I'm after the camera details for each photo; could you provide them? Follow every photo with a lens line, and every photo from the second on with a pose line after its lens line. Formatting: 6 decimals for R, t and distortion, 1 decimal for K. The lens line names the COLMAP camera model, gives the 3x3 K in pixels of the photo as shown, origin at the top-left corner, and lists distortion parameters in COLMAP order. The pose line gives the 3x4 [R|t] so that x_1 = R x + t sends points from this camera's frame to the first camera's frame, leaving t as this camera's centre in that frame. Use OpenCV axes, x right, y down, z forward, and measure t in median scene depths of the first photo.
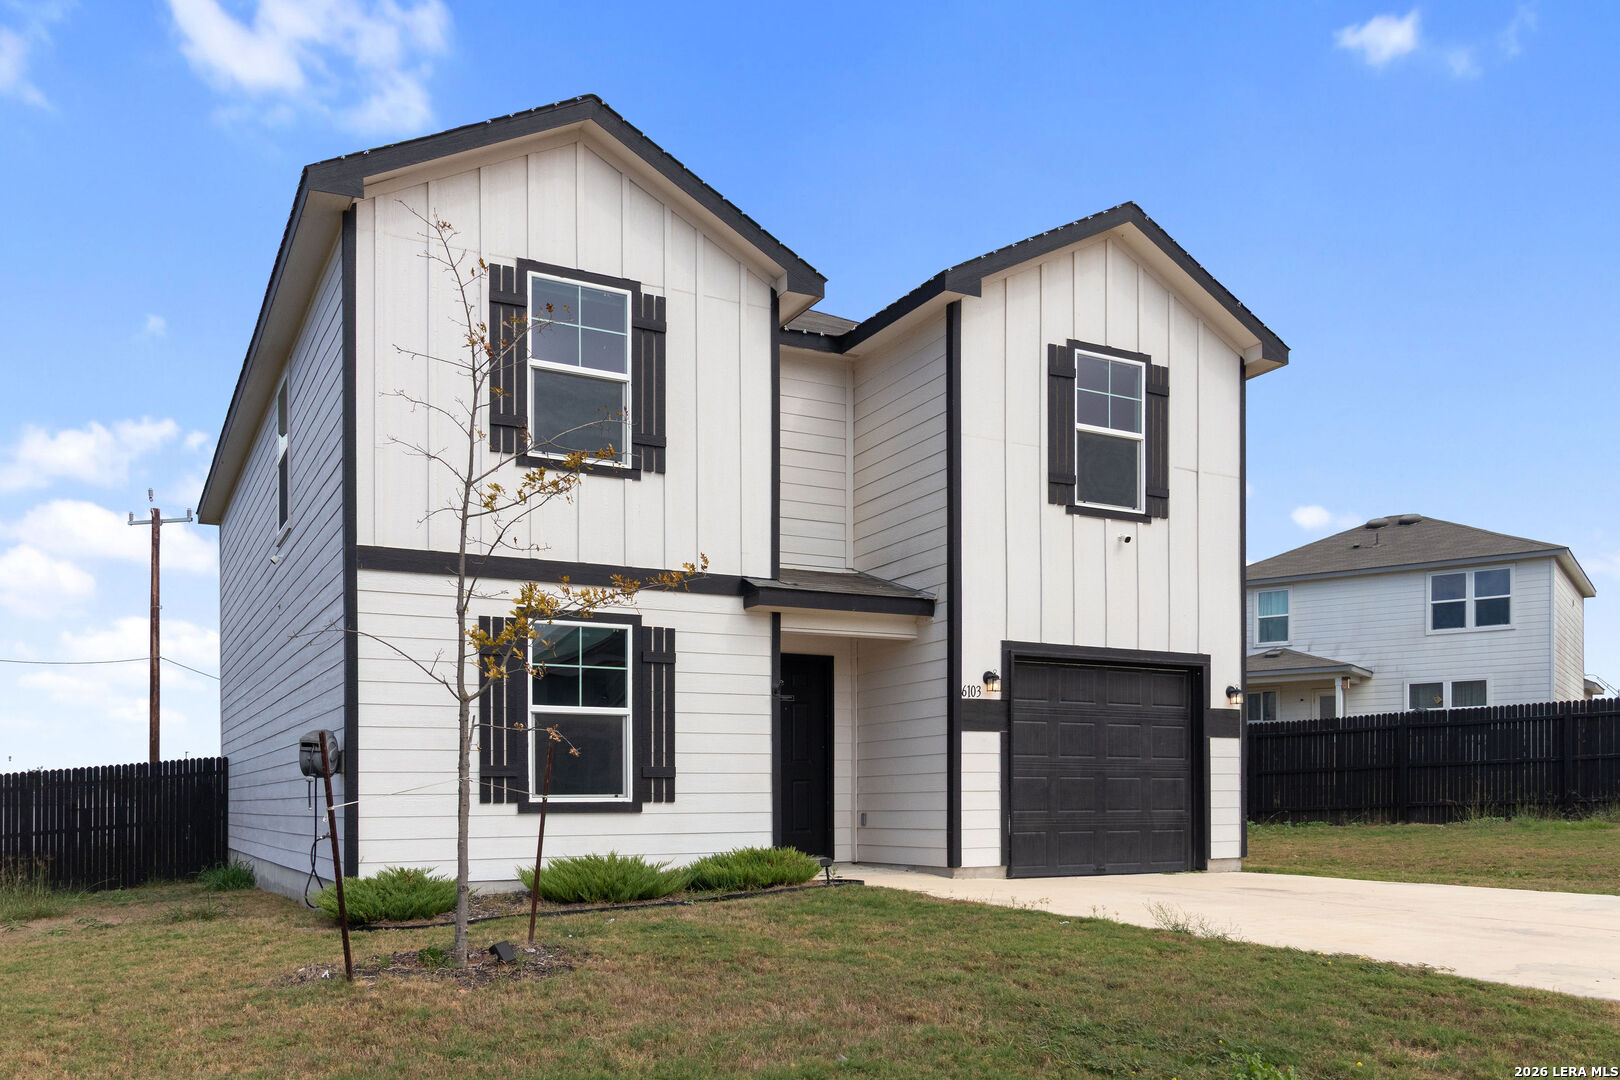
lens RADIAL K [[1320.1, 0, 810.0], [0, 1320.1, 540.0], [0, 0, 1]] dist [0.028273, 0.001858]
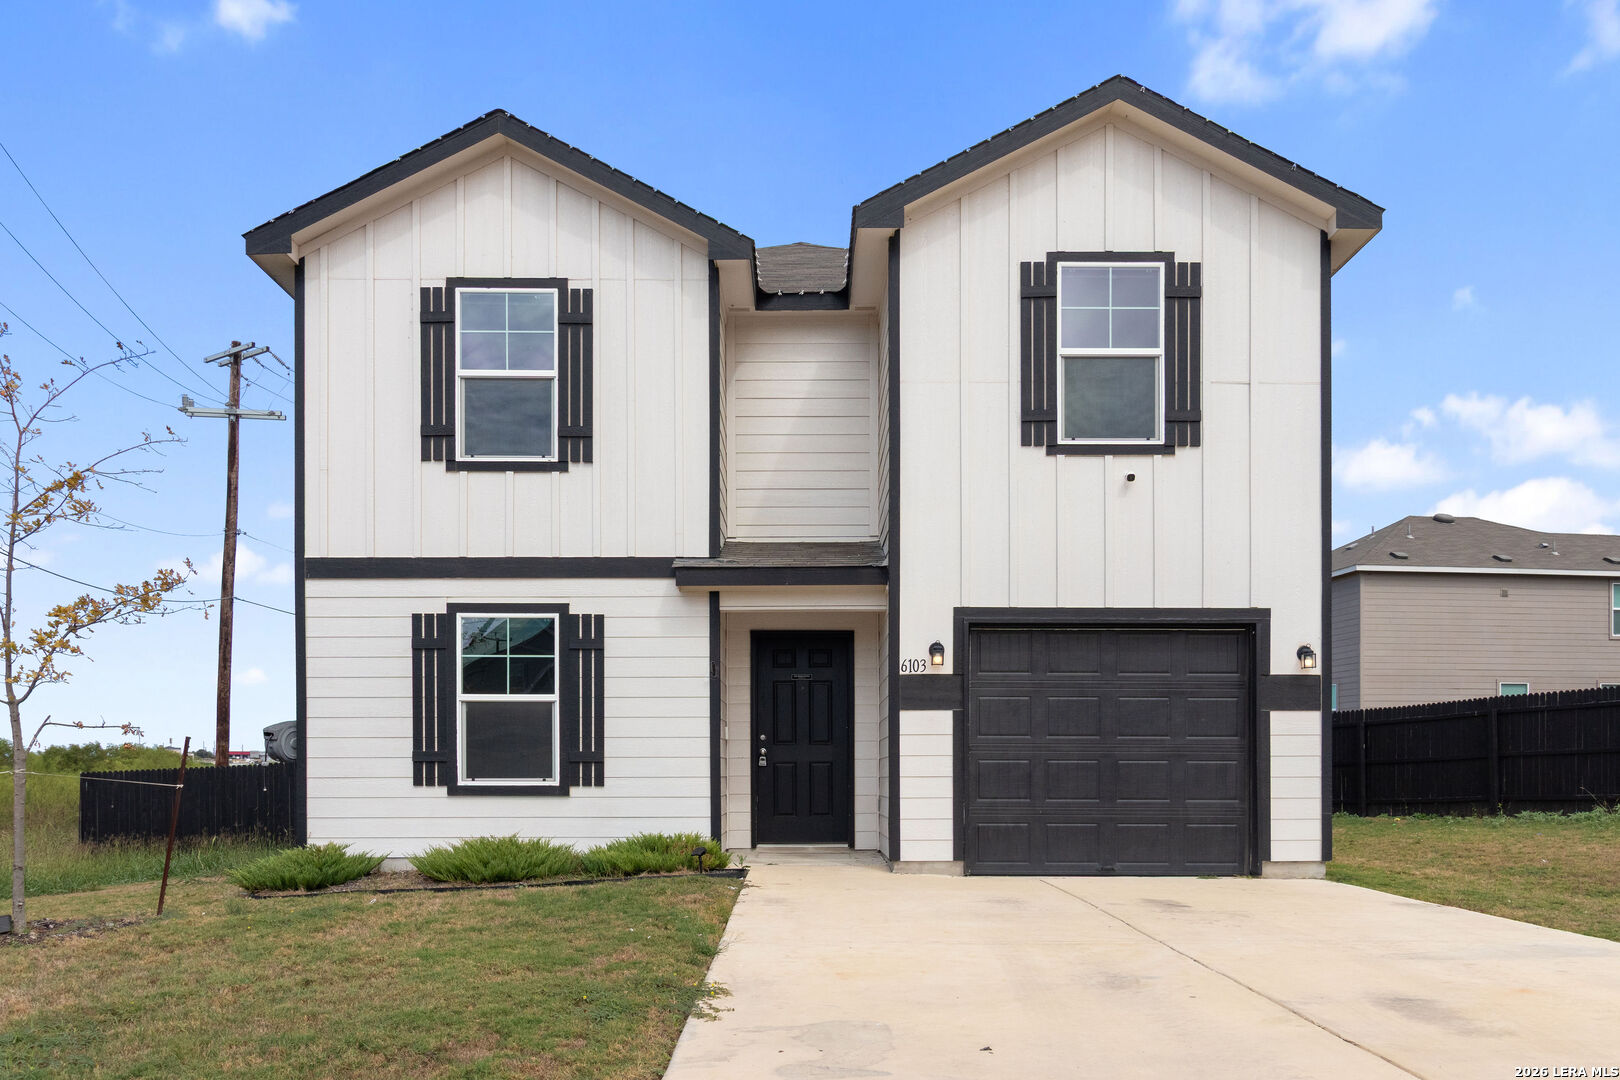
lens RADIAL K [[1280.9, 0, 810.0], [0, 1280.9, 540.0], [0, 0, 1]] dist [0.011947, 0.001763]
pose [[0.877947, -0.081526, -0.471765, 0.486886], [0.086717, 0.996175, -0.010770, 0.033464], [0.470839, -0.031455, 0.881658, 0.206328]]
